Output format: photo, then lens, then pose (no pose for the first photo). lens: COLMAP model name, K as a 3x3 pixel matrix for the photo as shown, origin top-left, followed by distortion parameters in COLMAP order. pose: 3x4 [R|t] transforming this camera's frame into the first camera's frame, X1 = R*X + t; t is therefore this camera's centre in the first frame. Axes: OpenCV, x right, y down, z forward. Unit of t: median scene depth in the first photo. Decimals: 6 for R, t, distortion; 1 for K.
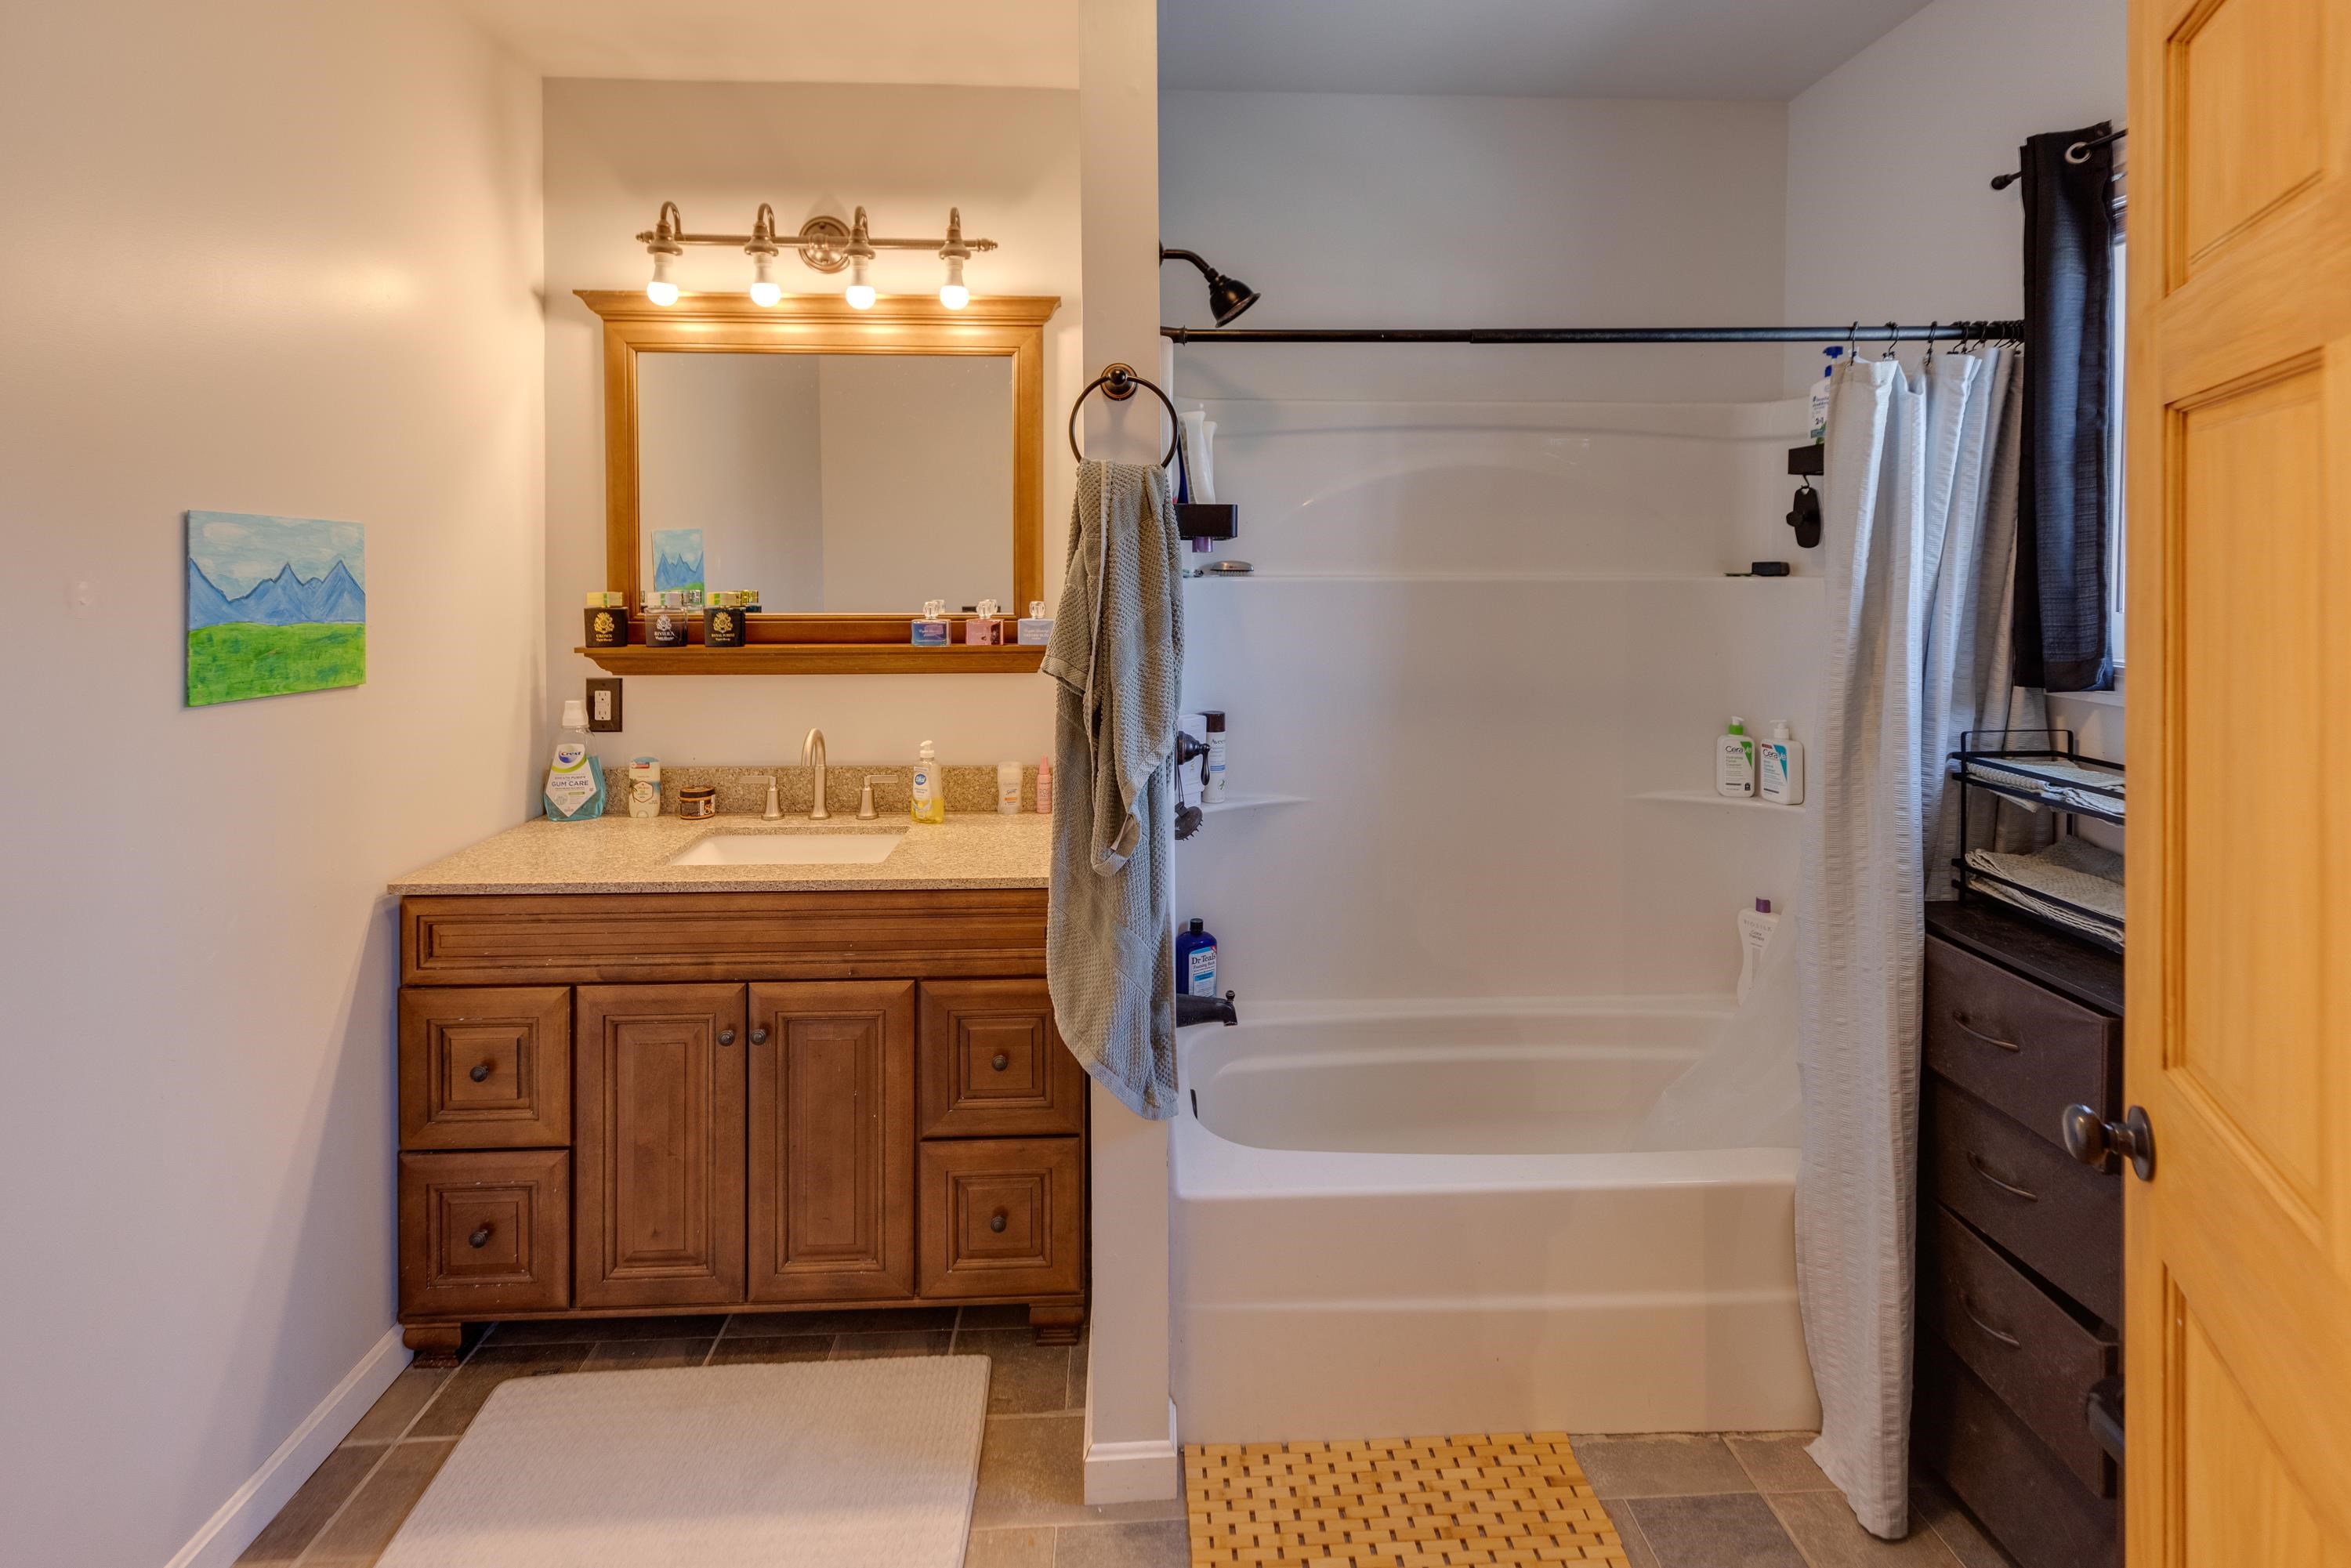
lens RADIAL K [[1111.0, 0, 1163.1], [0, 1111.0, 581.8], [0, 0, 1]] dist [0.002498, 0.000089]
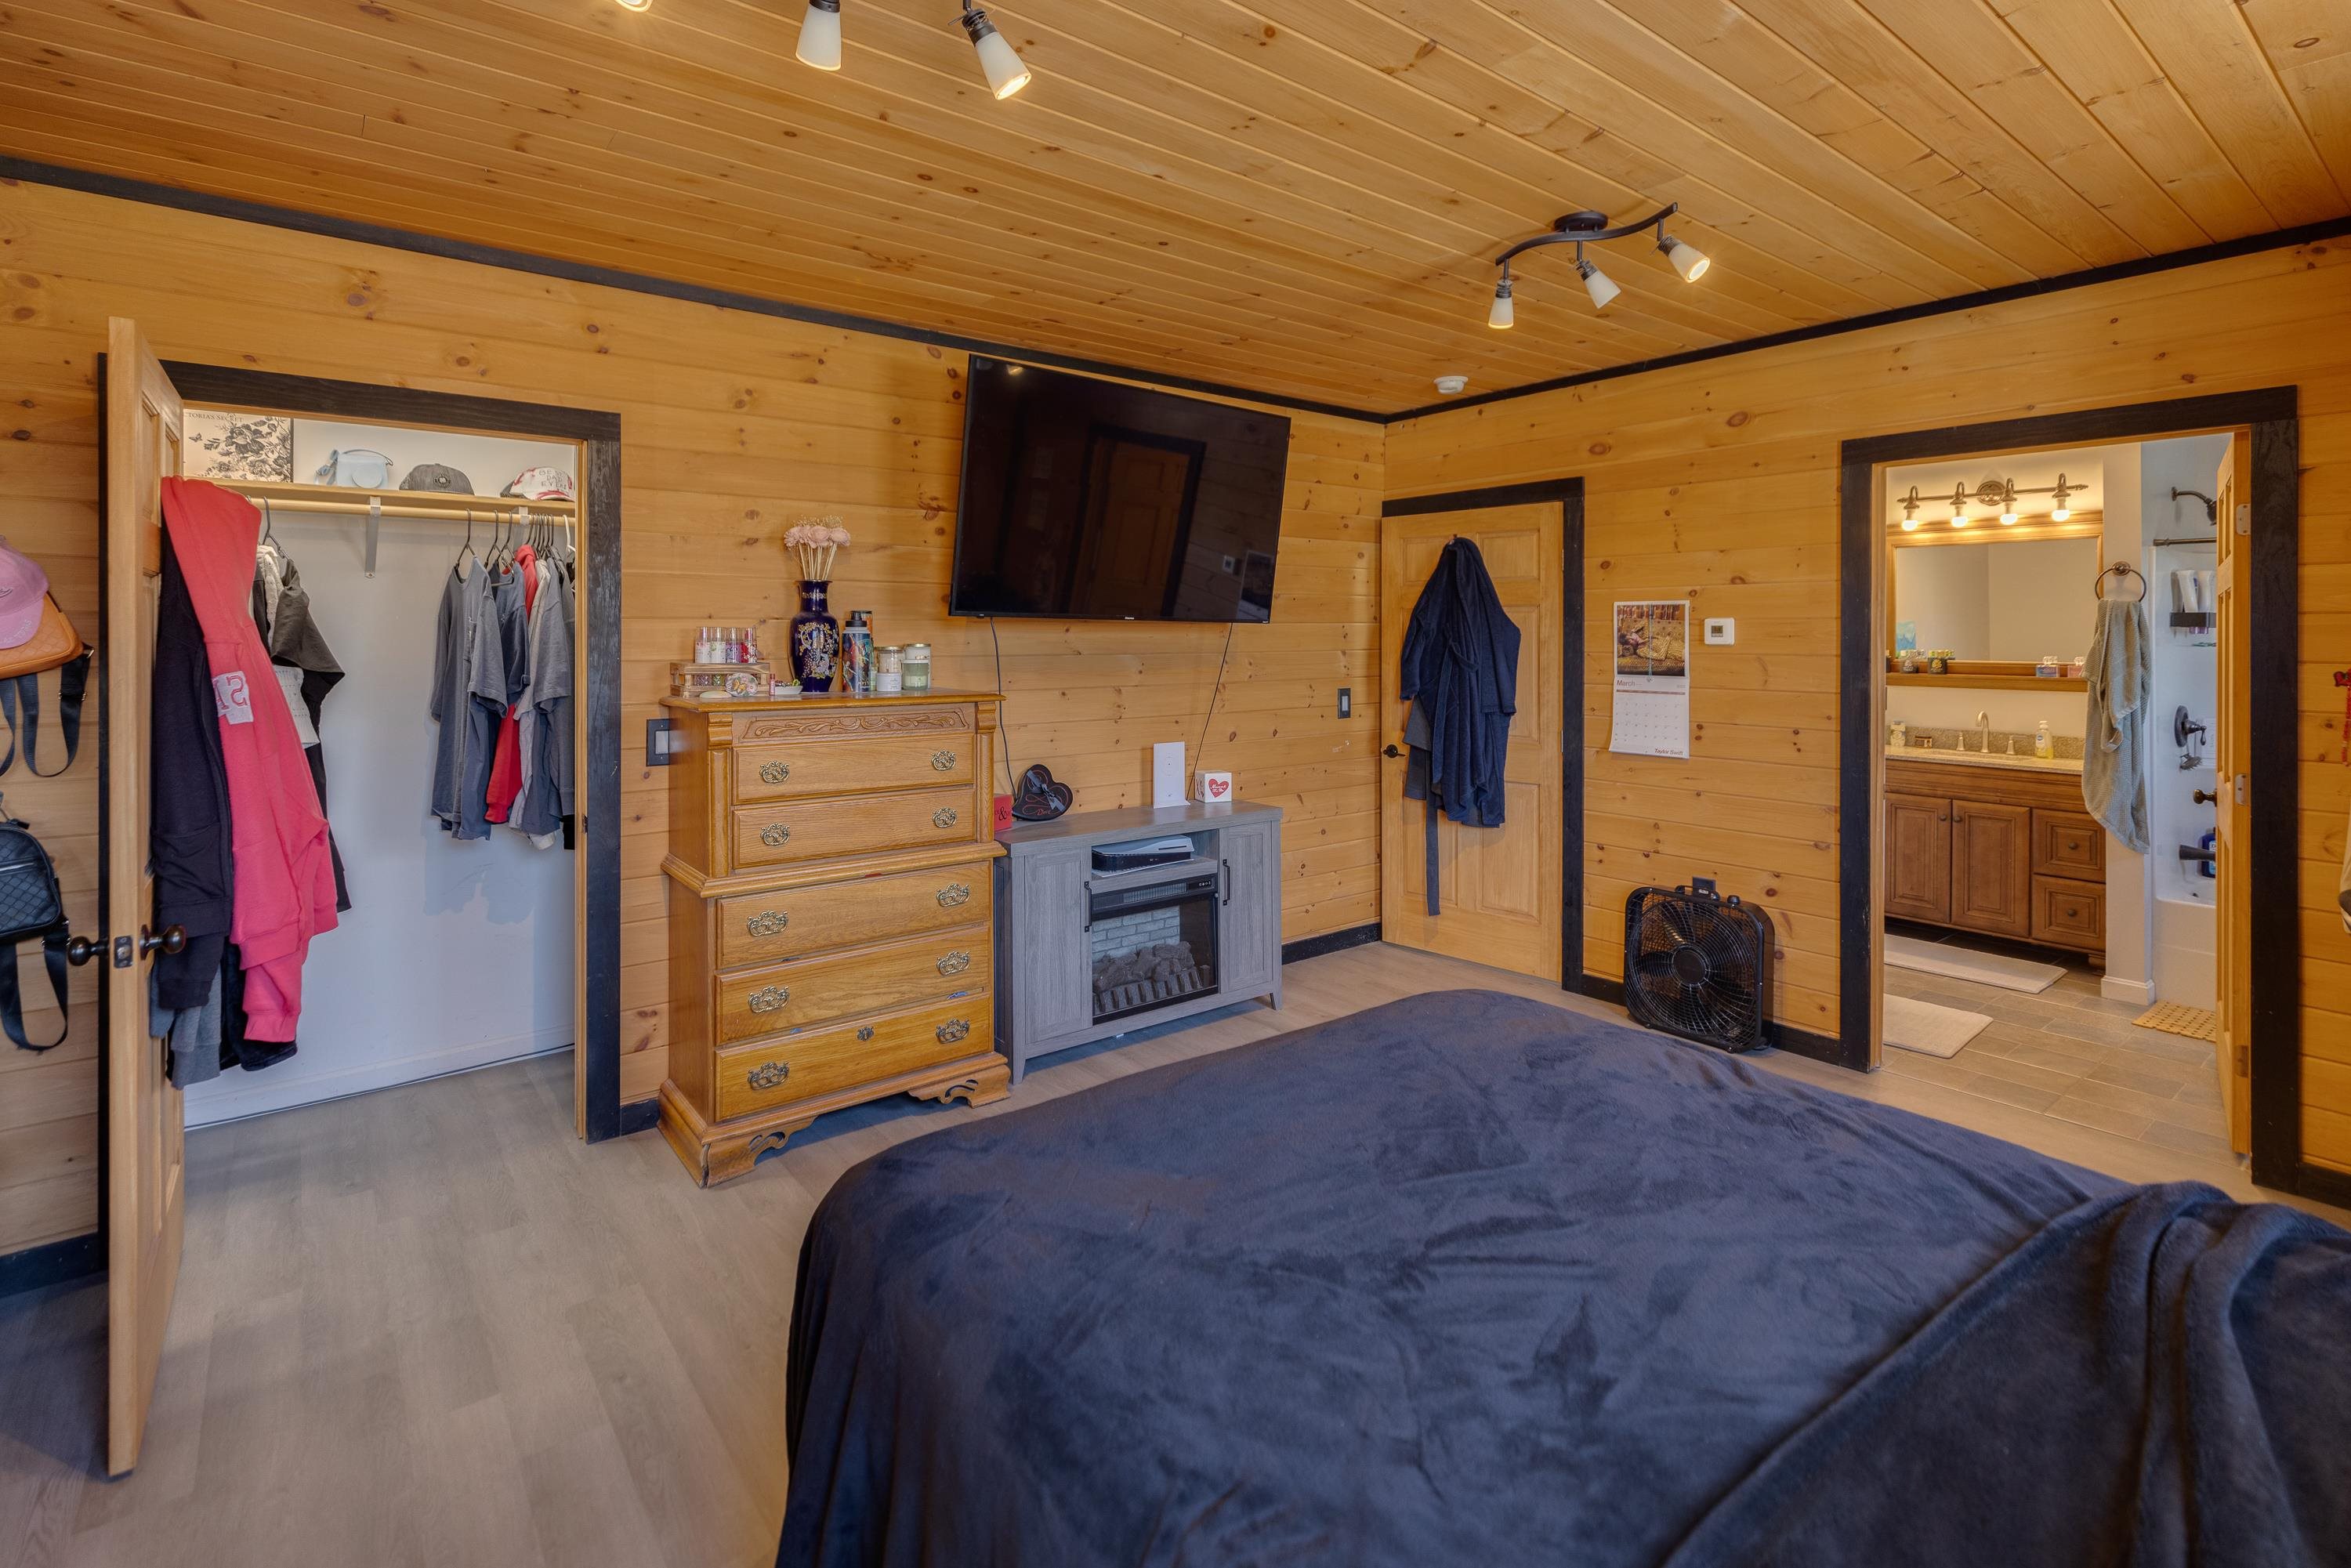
lens RADIAL K [[1116.8, 0, 1183.8], [0, 1116.8, 645.5], [0, 0, 1]] dist [-0.001238, 0.000526]
pose [[0.604633, 0.004323, -0.796492, 0.608696], [-0.013781, 0.999892, -0.005035, 0.037572], [0.796385, 0.014020, 0.604628, -1.984321]]
